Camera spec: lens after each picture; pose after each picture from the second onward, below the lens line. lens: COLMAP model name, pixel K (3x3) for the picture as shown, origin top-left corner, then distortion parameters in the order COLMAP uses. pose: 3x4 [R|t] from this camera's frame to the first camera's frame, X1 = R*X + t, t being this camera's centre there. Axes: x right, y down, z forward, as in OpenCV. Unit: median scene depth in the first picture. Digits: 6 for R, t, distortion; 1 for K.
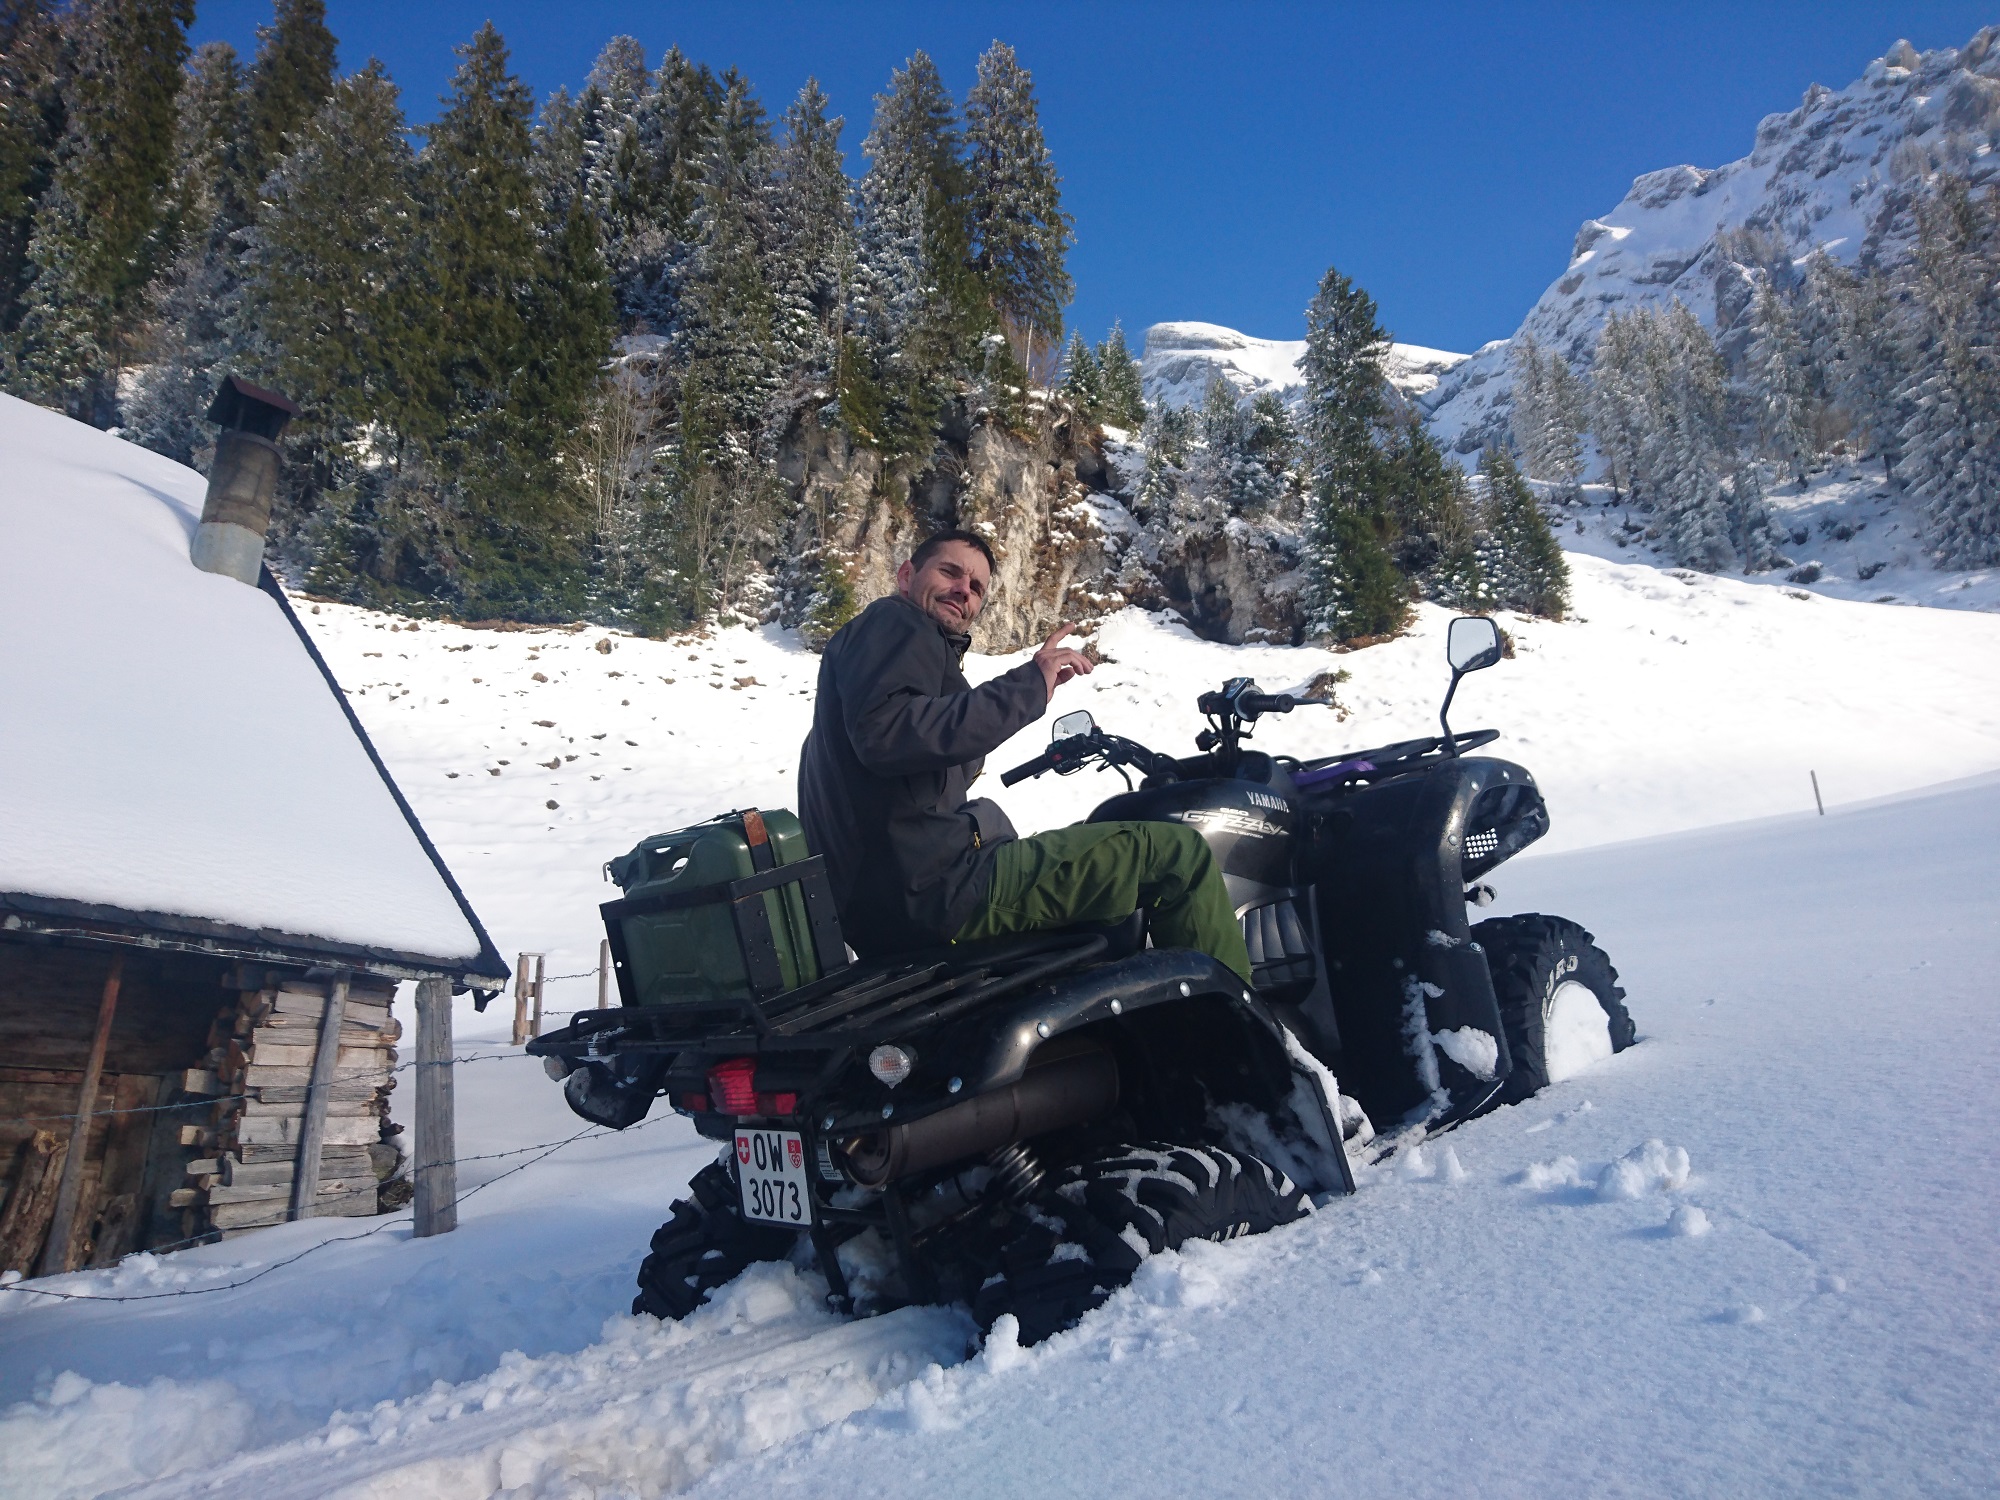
lens RADIAL K [[1422.1, 0, 1000.0], [0, 1422.1, 750.0], [0, 0, 1]] dist [0.164596, -0.211314]
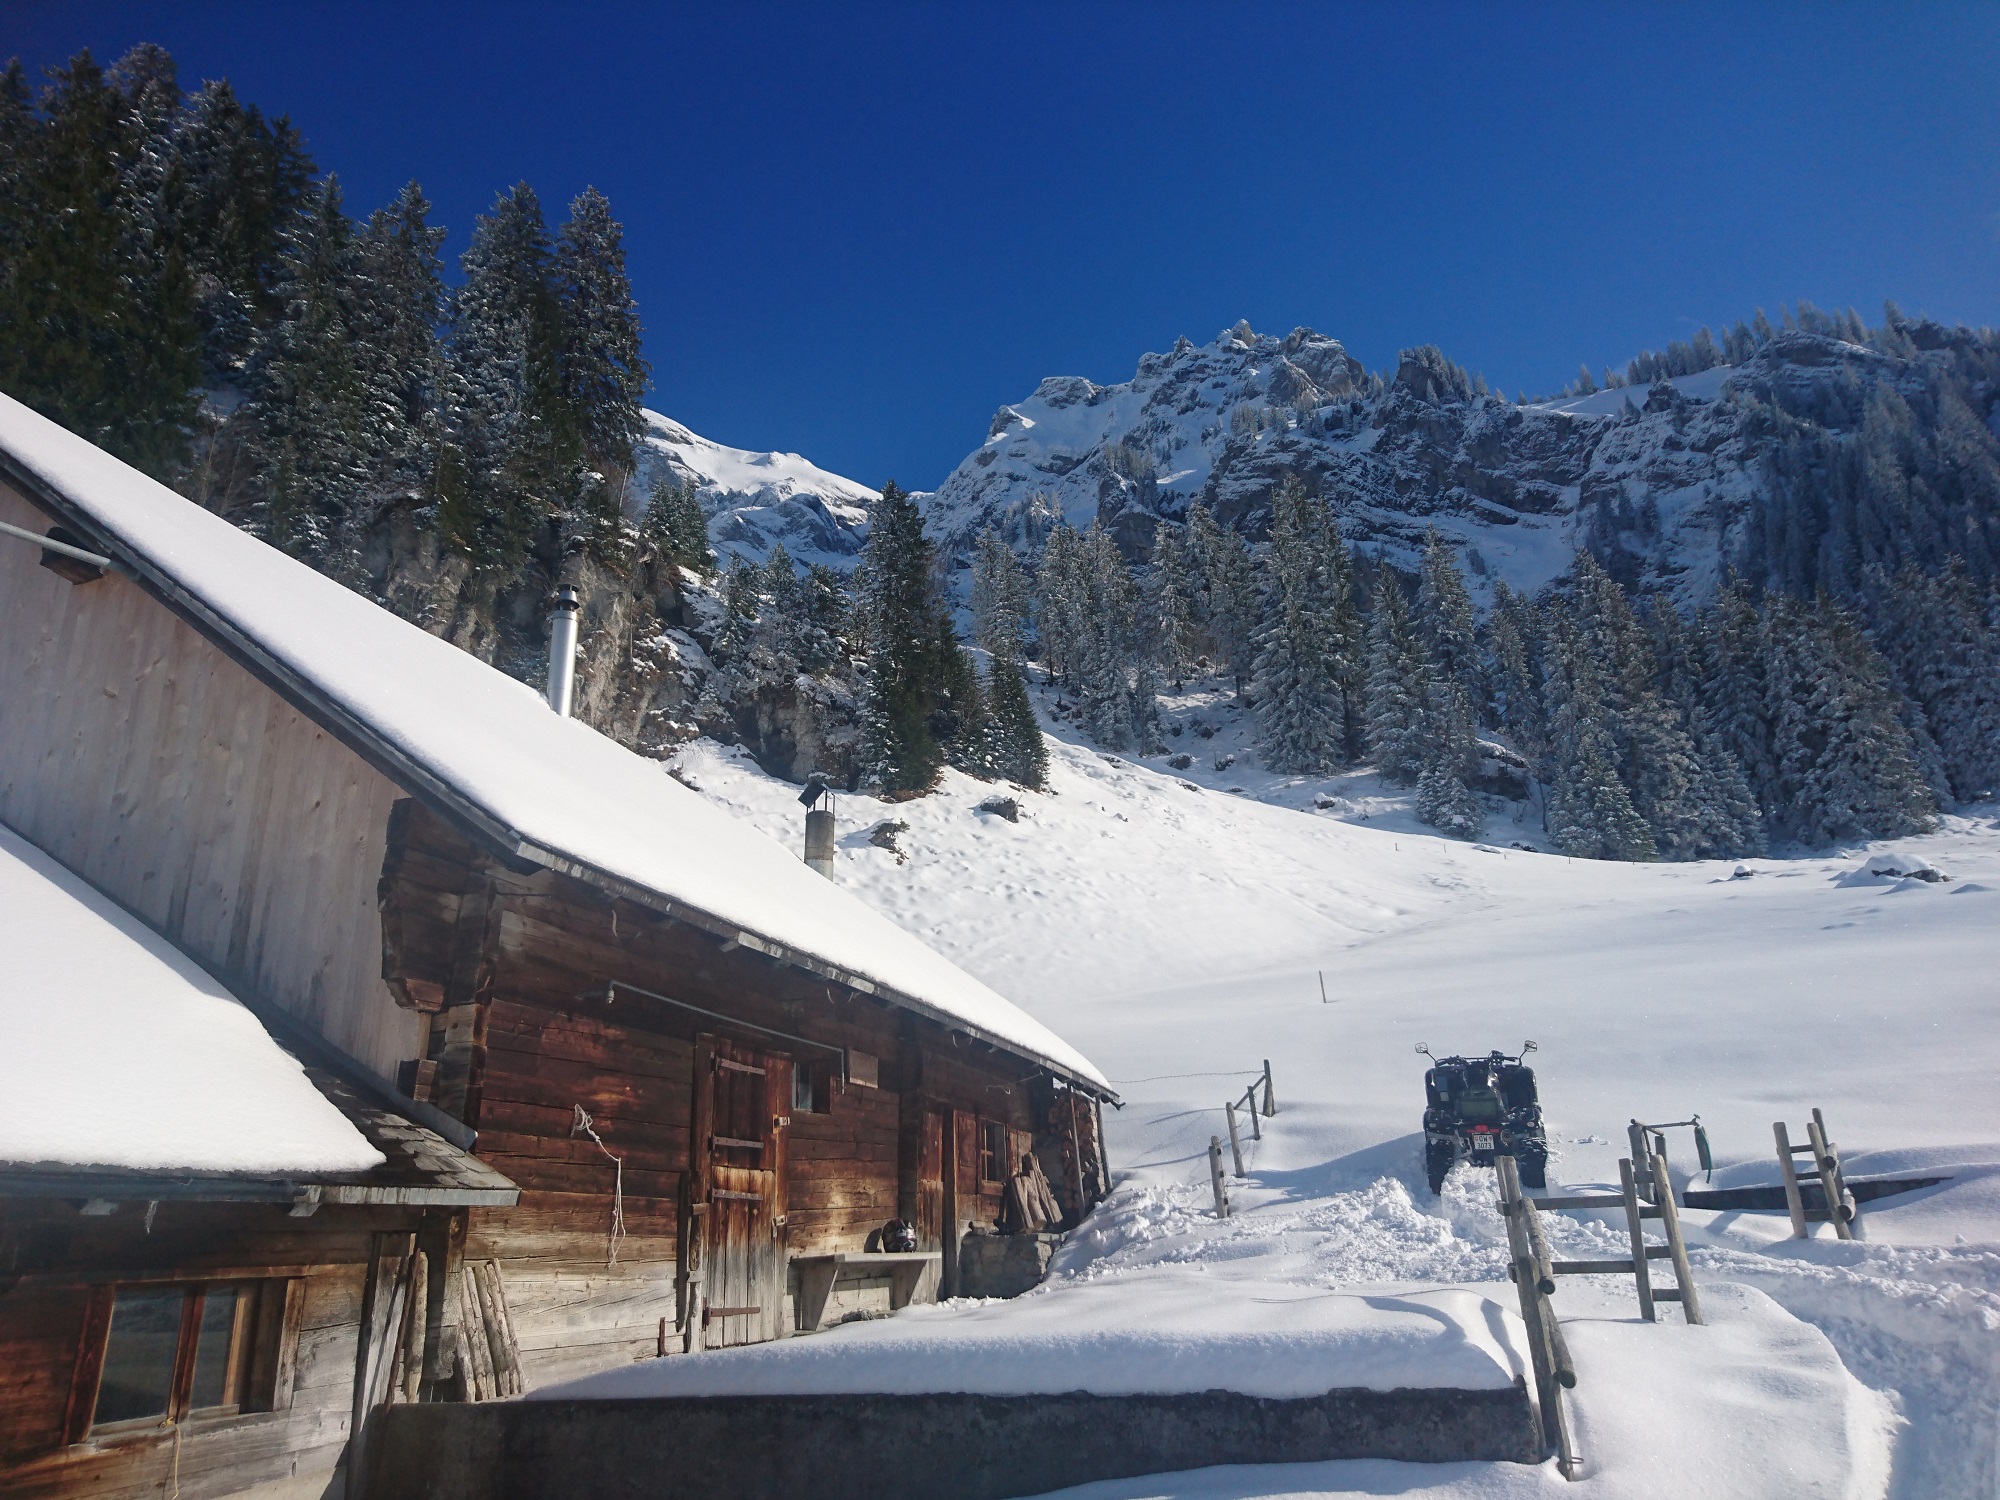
lens RADIAL K [[1415.6, 0, 1000.0], [0, 1415.6, 750.0], [0, 0, 1]] dist [0.234293, -0.096374]
pose [[0.909193, 0.116546, 0.399732, -0.137622], [-0.091941, 0.992525, -0.080262, -0.020521], [-0.406098, 0.036222, 0.913111, -0.115027]]
